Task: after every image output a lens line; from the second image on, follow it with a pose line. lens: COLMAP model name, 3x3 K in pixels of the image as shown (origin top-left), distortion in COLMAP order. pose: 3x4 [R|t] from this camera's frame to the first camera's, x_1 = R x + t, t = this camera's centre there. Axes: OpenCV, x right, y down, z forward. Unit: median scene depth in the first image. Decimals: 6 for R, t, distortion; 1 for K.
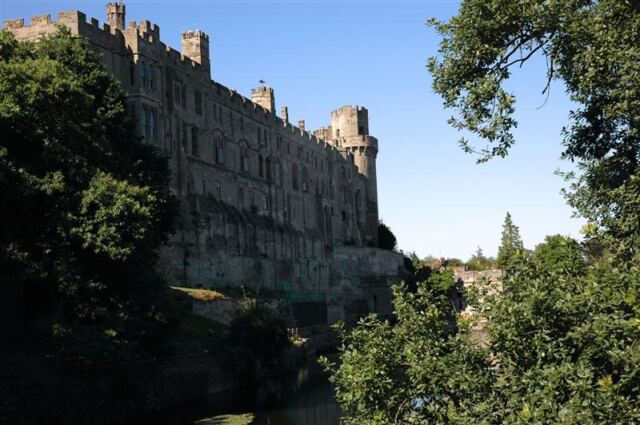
lens RADIAL K [[973.7, 0, 320.0], [0, 973.7, 212.5], [0, 0, 1]] dist [0.022129, 0.003386]
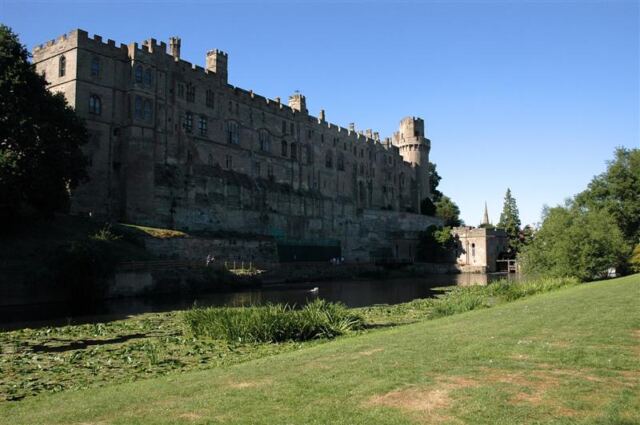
lens RADIAL K [[552.5, 0, 320.0], [0, 552.5, 212.5], [0, 0, 1]] dist [-0.104642, 0.008863]
pose [[0.954702, 0.013188, -0.297270, 0.242655], [-0.007966, 0.999792, 0.018772, 0.031511], [0.297456, -0.015553, 0.954609, 0.271509]]
